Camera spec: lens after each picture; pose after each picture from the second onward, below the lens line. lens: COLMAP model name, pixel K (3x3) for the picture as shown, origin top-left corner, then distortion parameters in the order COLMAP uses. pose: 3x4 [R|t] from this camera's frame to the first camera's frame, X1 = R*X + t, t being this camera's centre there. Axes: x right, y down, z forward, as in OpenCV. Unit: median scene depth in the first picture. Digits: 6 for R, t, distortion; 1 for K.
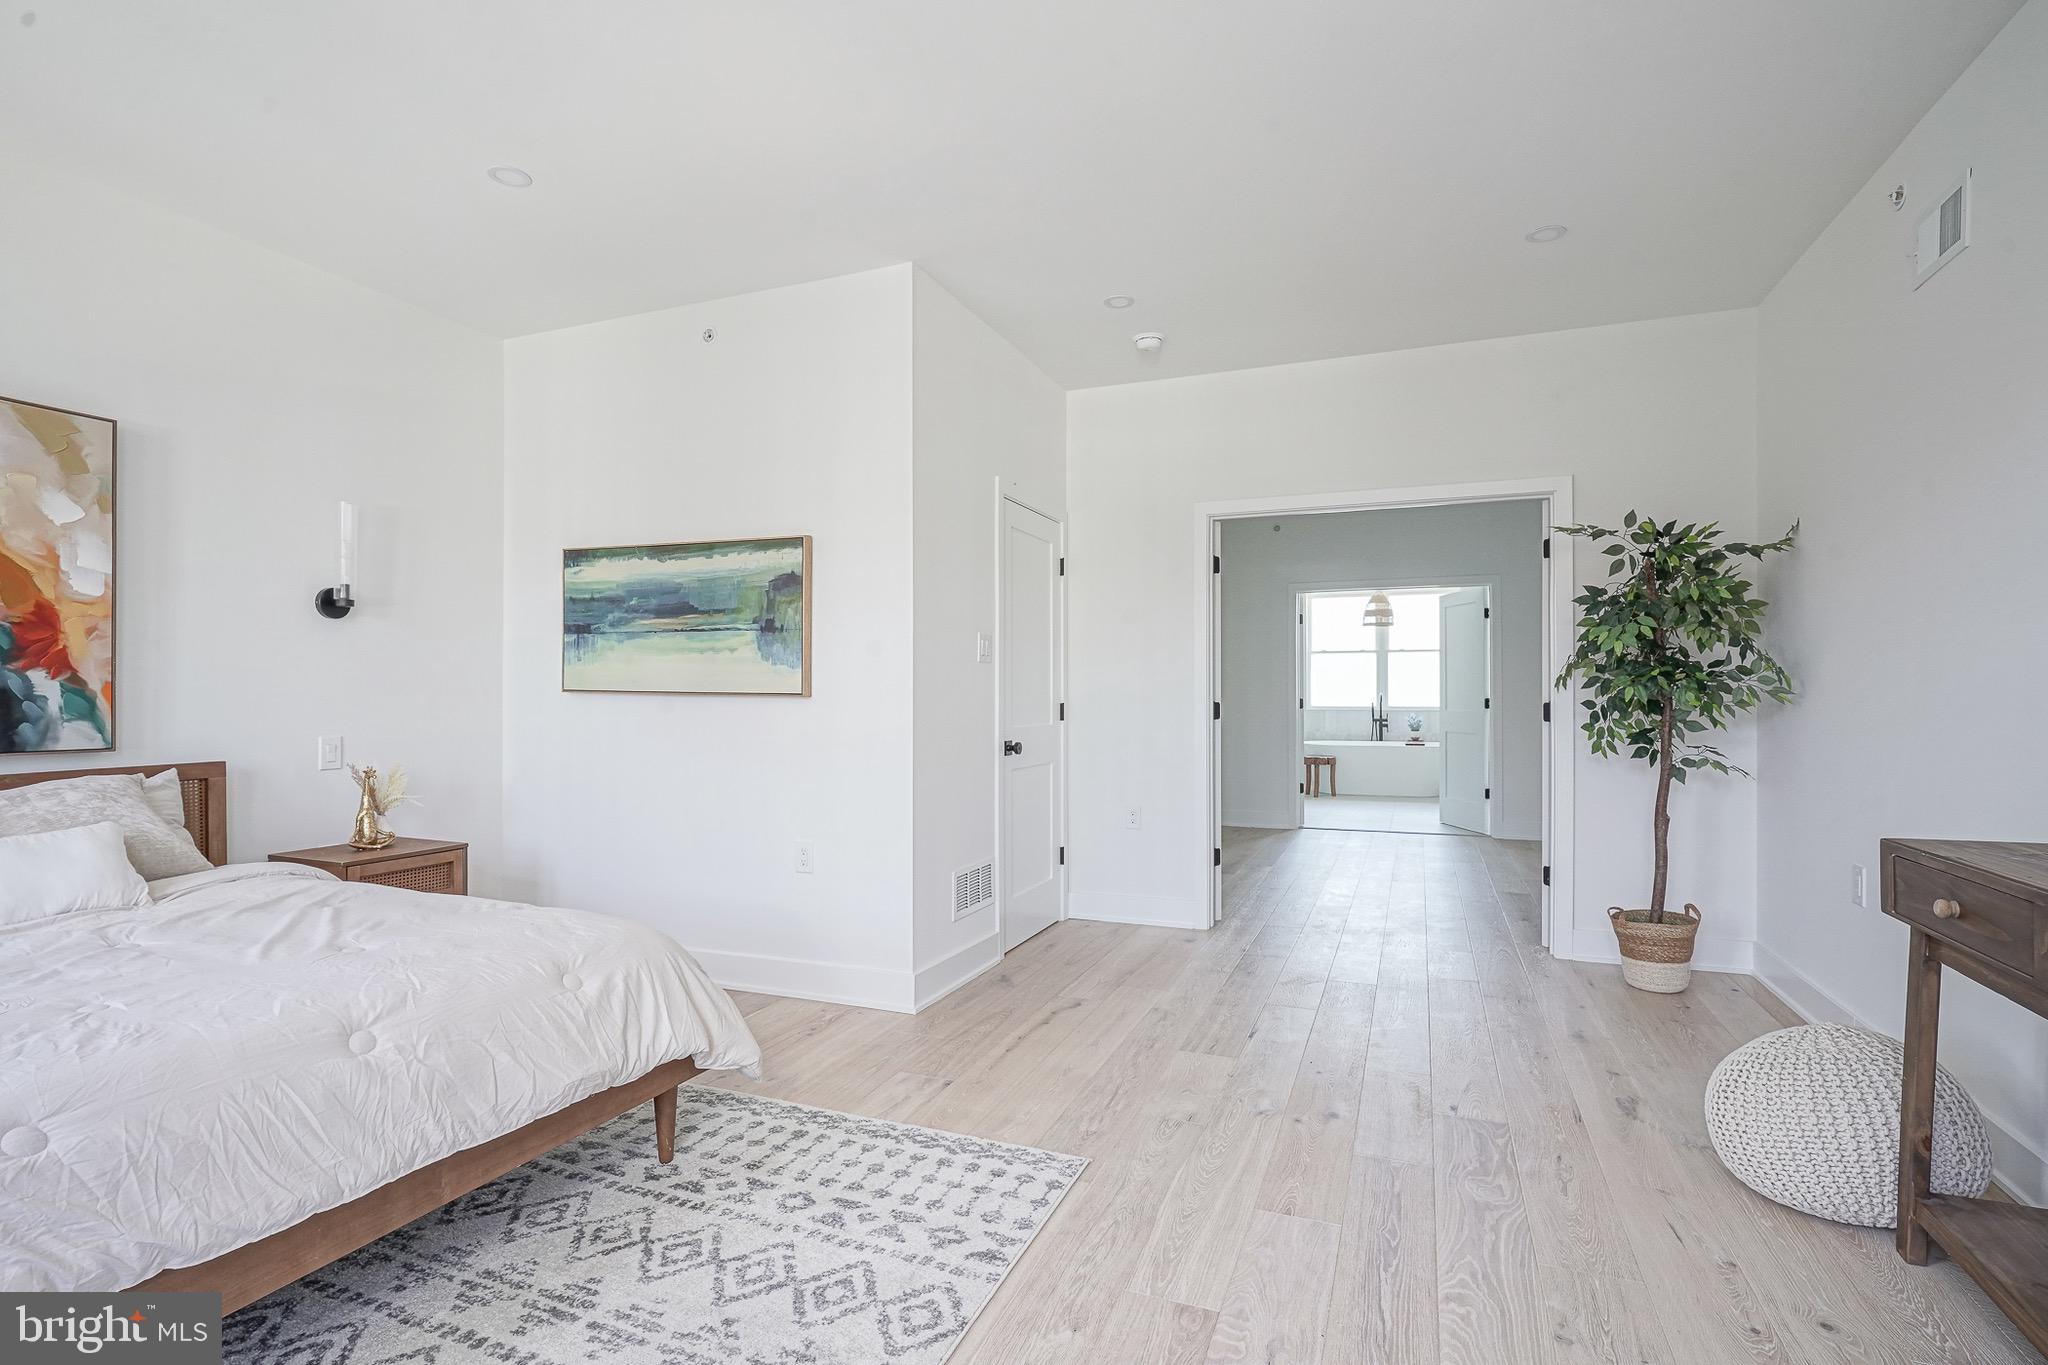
lens RADIAL K [[982.3, 0, 1027.6], [0, 982.3, 706.7], [0, 0, 1]] dist [-0.001367, 0.000499]
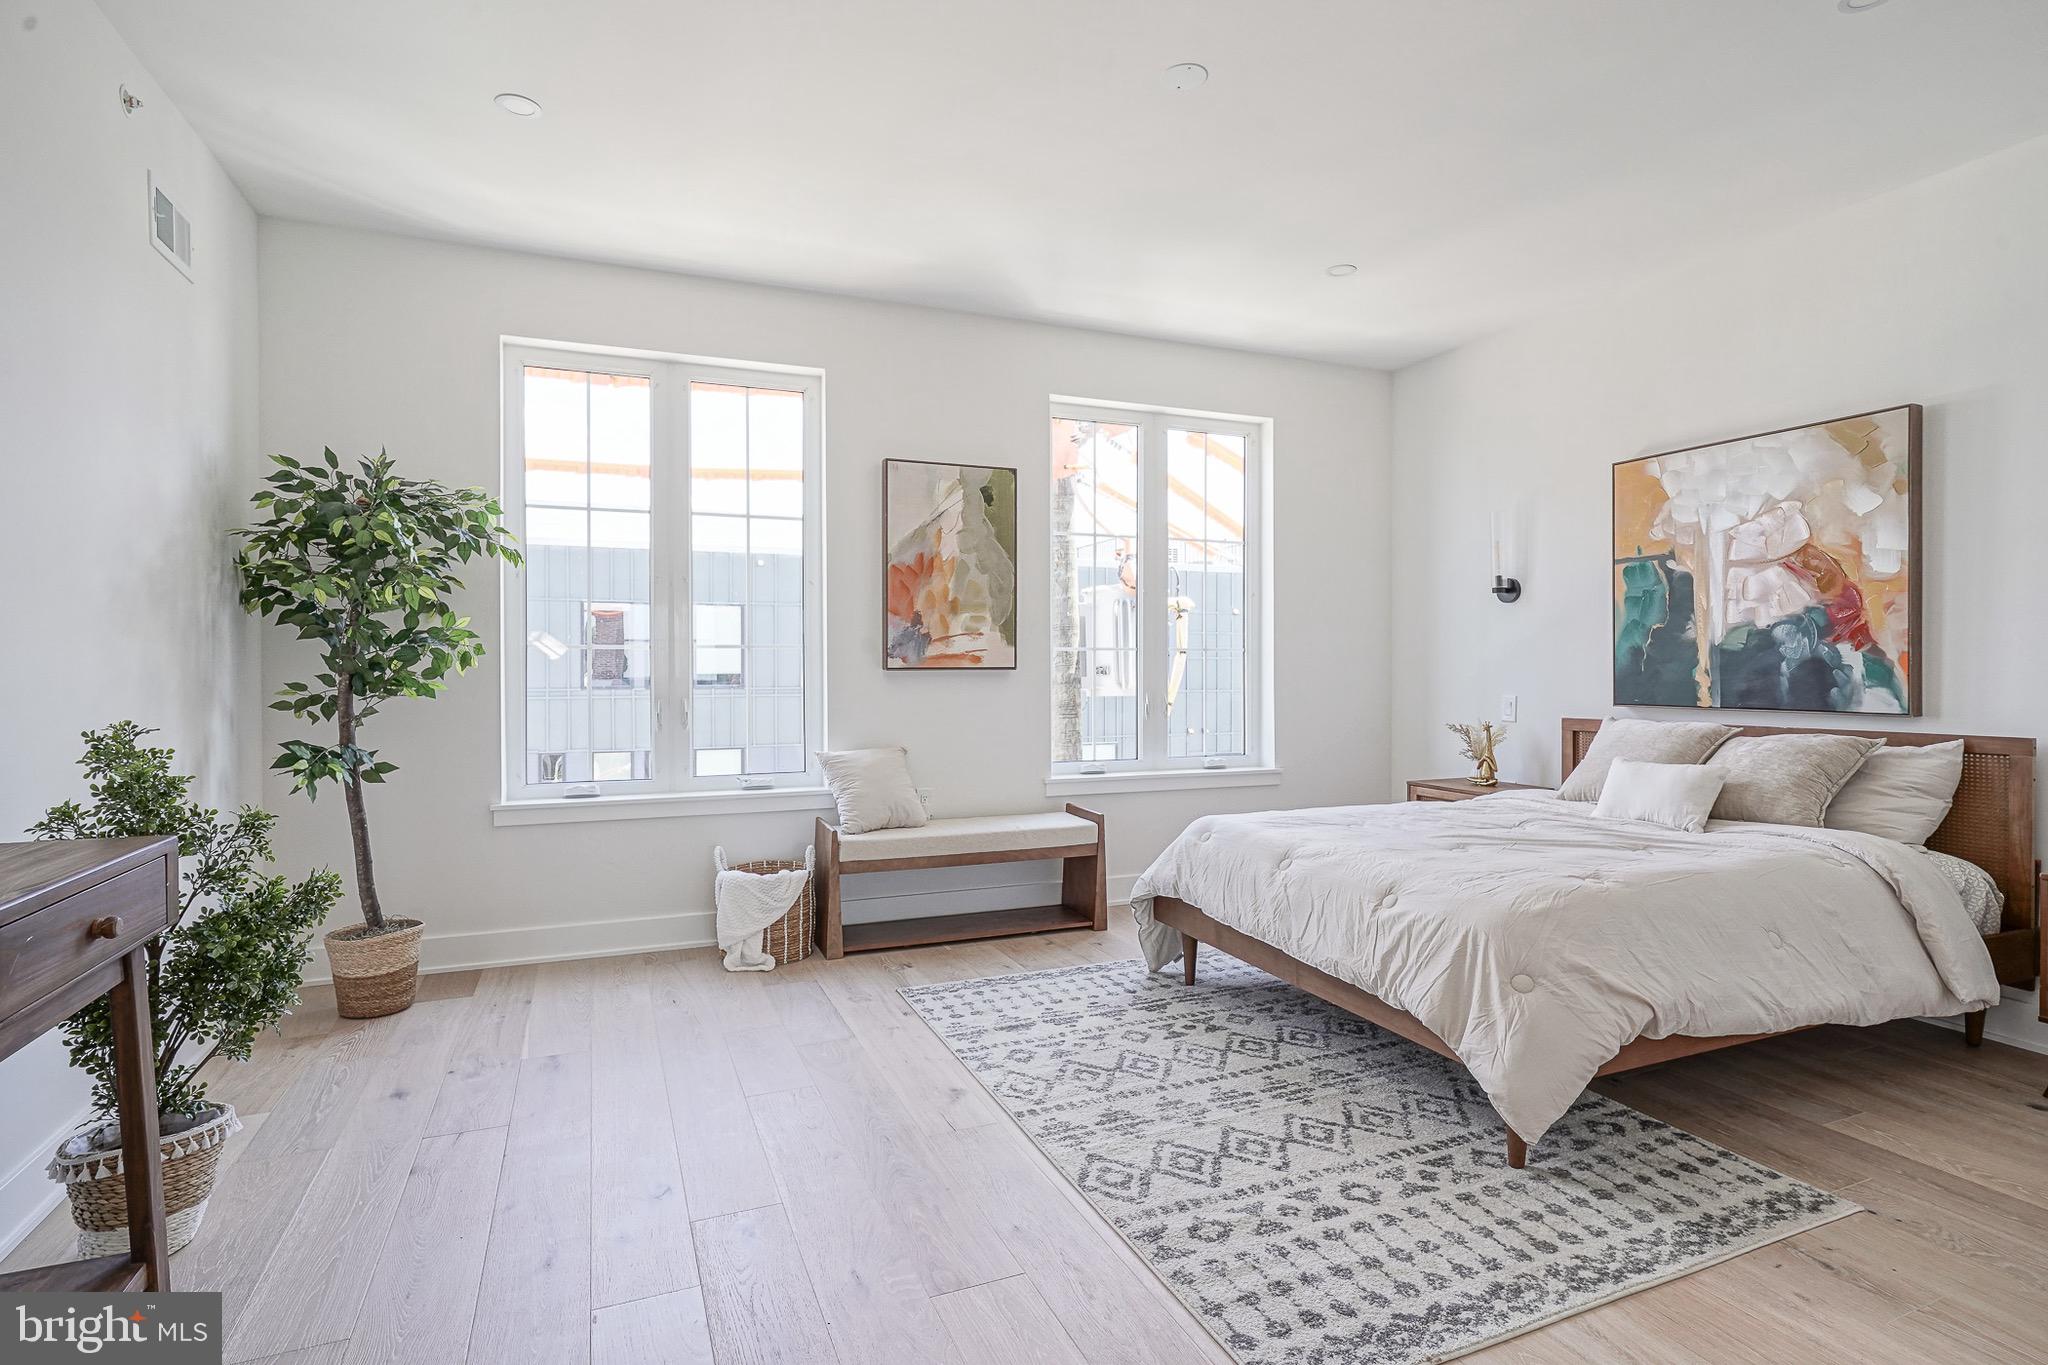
lens RADIAL K [[975.2, 0, 1009.5], [0, 975.2, 687.9], [0, 0, 1]] dist [-0.000881, 0.004100]
pose [[-0.707668, 0.014998, -0.706386, 0.616100], [-0.009035, 0.999501, 0.030273, -0.011743], [0.706487, 0.027806, -0.707180, 1.306846]]
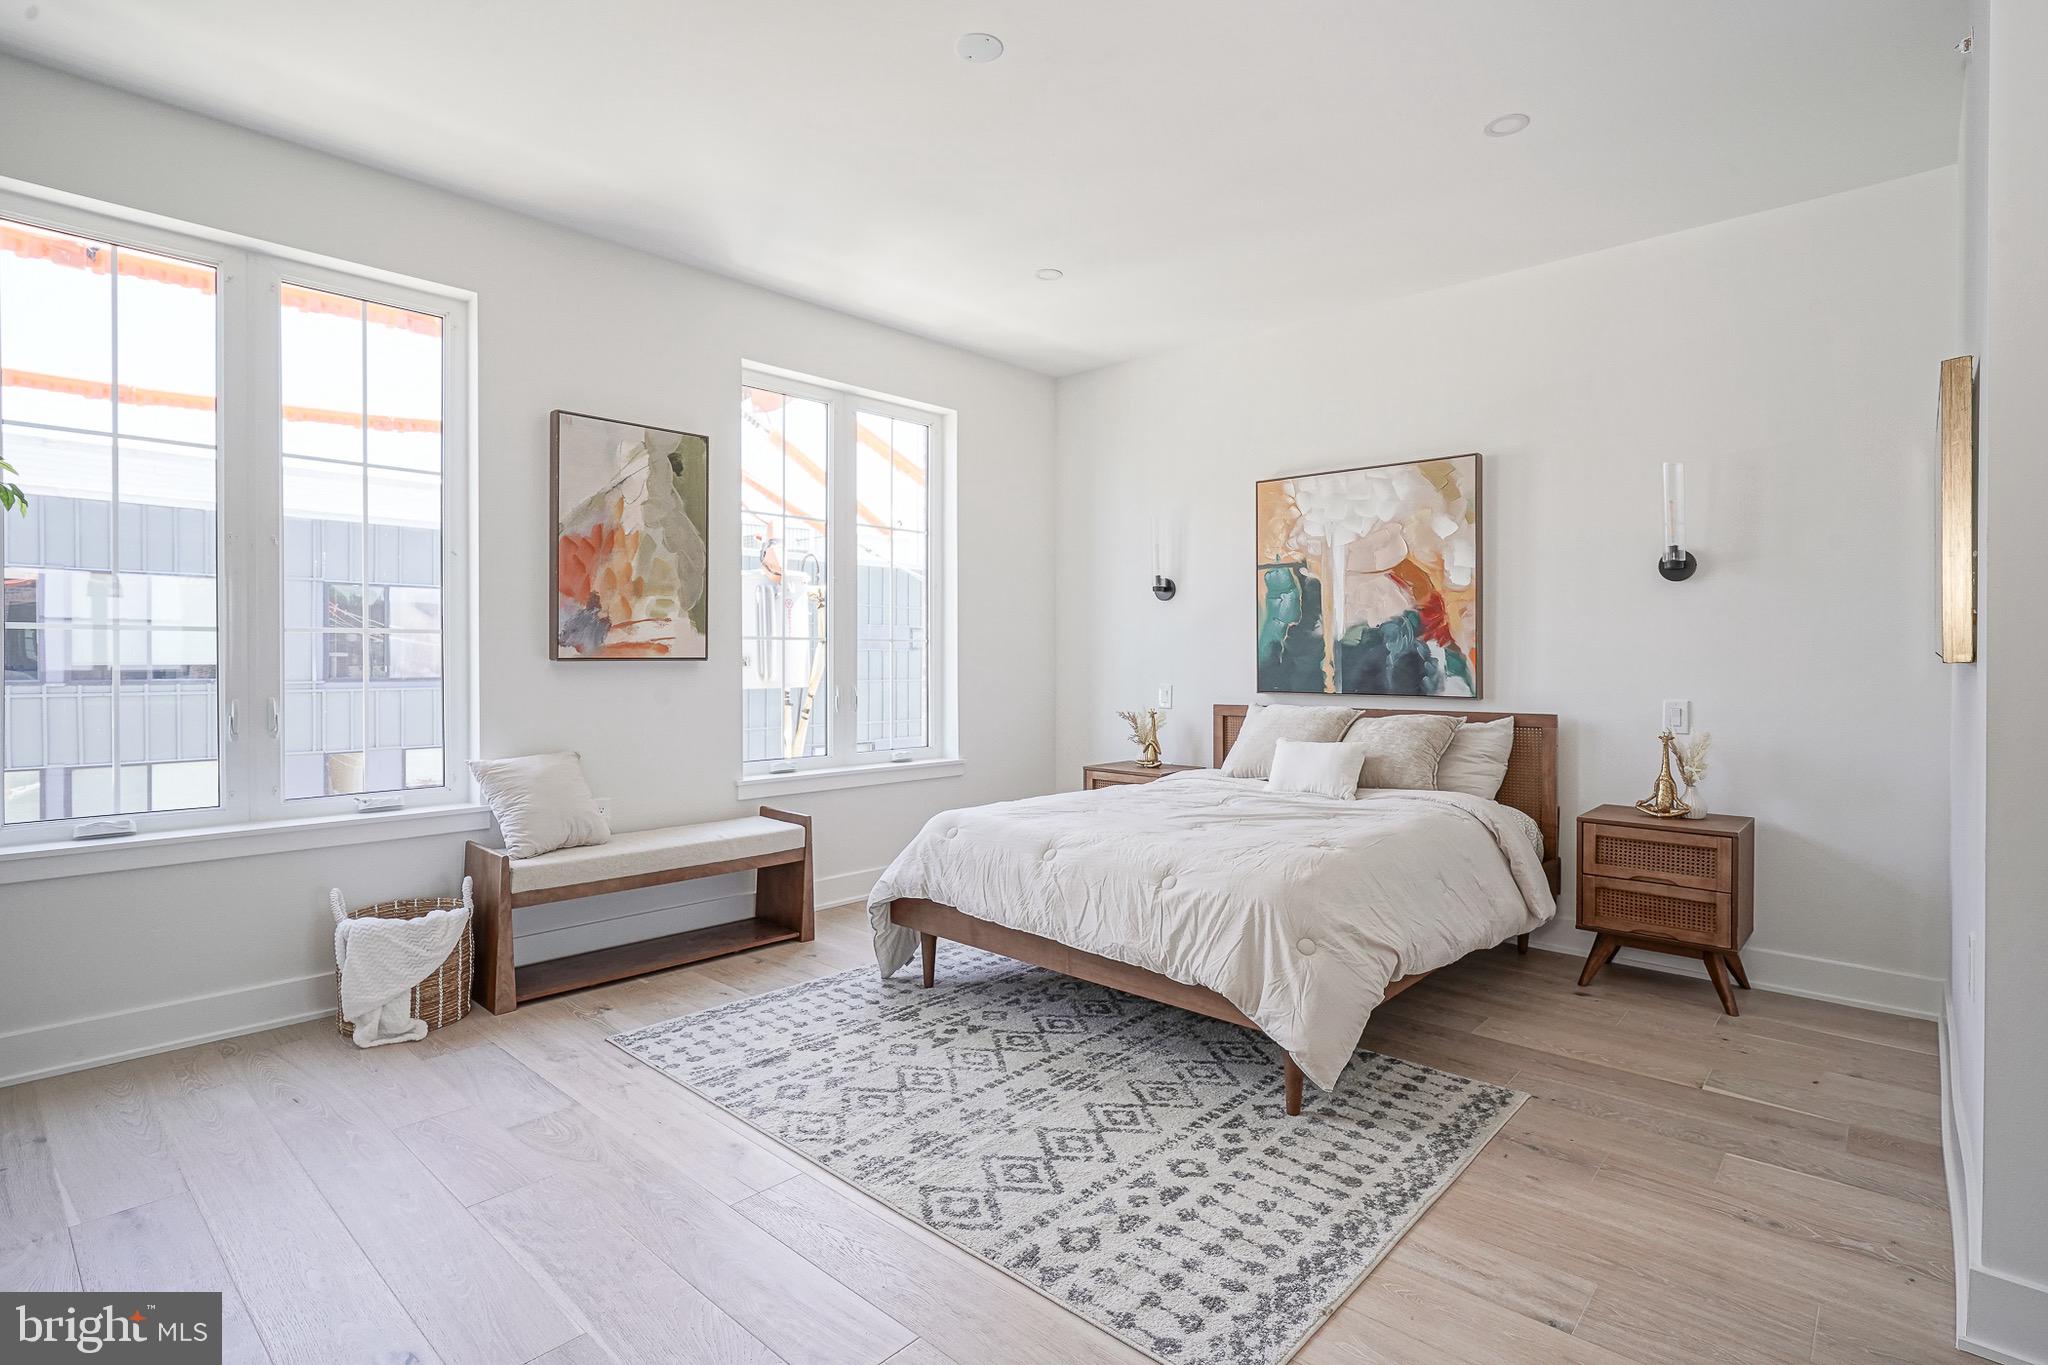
lens RADIAL K [[990.7, 0, 1002.9], [0, 990.7, 672.7], [0, 0, 1]] dist [-0.001622, 0.000412]
pose [[-0.354906, 0.012422, -0.934819, 0.695722], [-0.015217, 0.999703, 0.019061, -0.009195], [0.934778, 0.020990, -0.354612, 1.078365]]
